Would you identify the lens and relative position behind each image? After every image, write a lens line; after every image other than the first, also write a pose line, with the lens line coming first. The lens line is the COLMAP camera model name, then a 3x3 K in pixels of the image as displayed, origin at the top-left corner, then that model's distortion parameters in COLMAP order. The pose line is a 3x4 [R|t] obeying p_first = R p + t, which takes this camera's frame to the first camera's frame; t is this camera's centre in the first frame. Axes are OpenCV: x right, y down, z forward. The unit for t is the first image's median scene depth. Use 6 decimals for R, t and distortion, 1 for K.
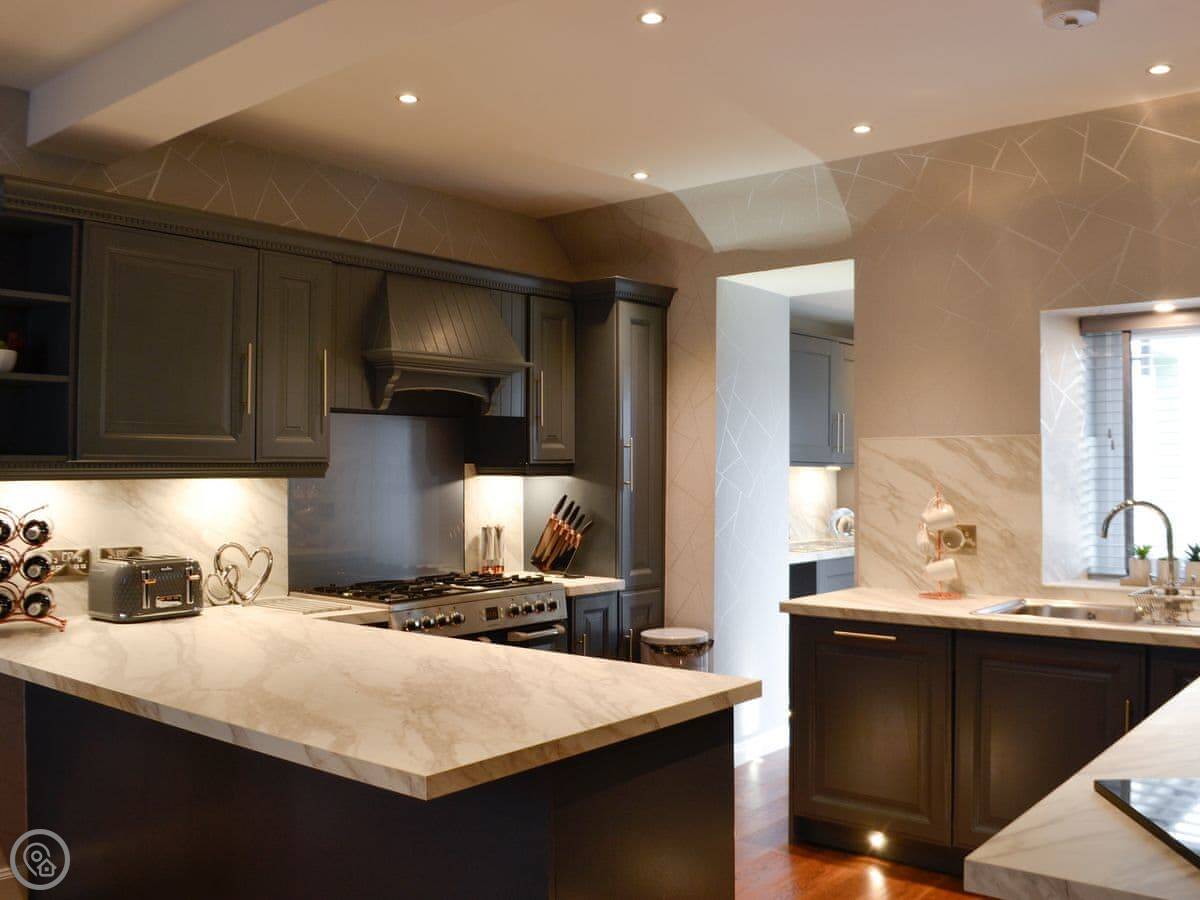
lens RADIAL K [[1103.3, 0, 600.0], [0, 1103.3, 450.0], [0, 0, 1]] dist [-0.086126, -0.004044]
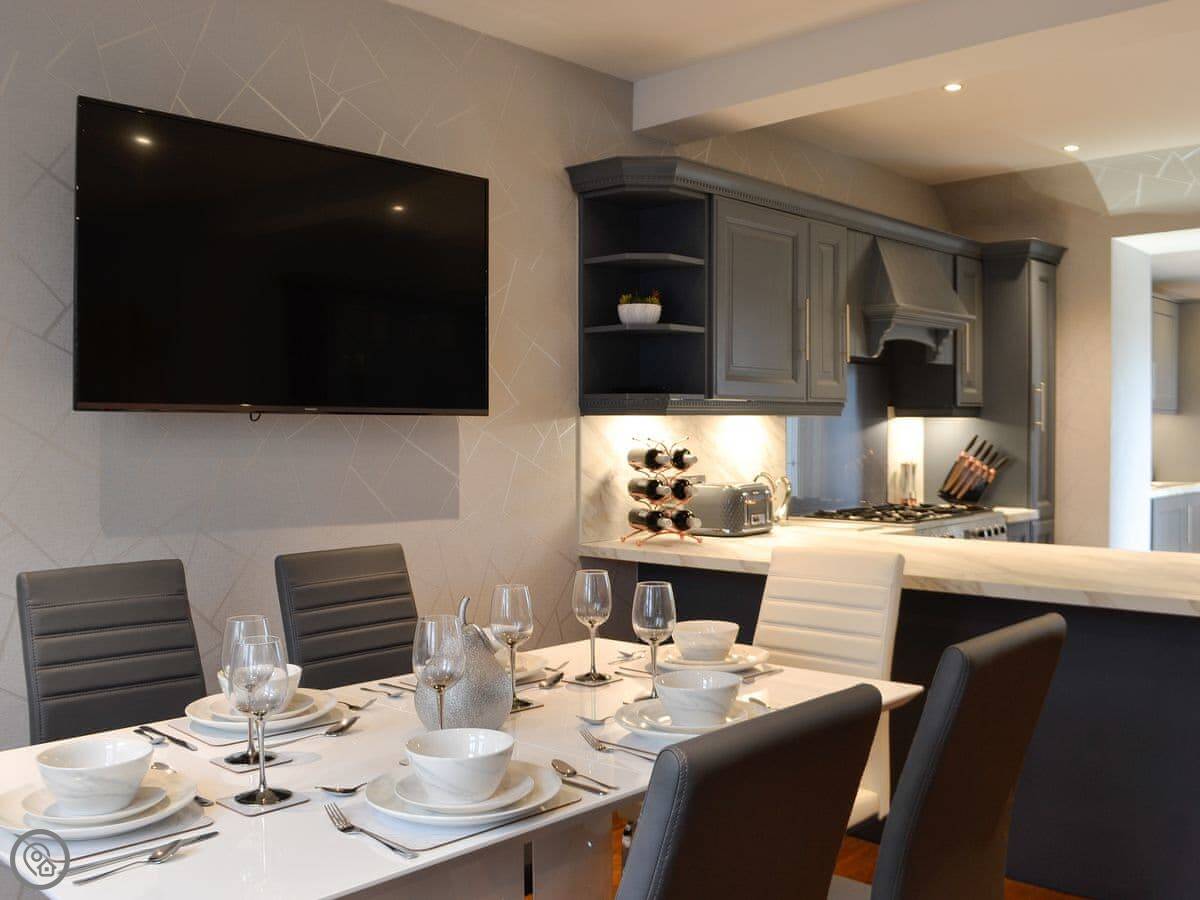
lens RADIAL K [[1114.6, 0, 543.8], [0, 1114.6, 434.5], [0, 0, 1]] dist [-0.089471, 0.008231]
pose [[0.994670, -0.000736, -0.103102, -0.361605], [0.003245, 0.999703, 0.024167, 0.012724], [0.103054, -0.024373, 0.994377, -0.154201]]
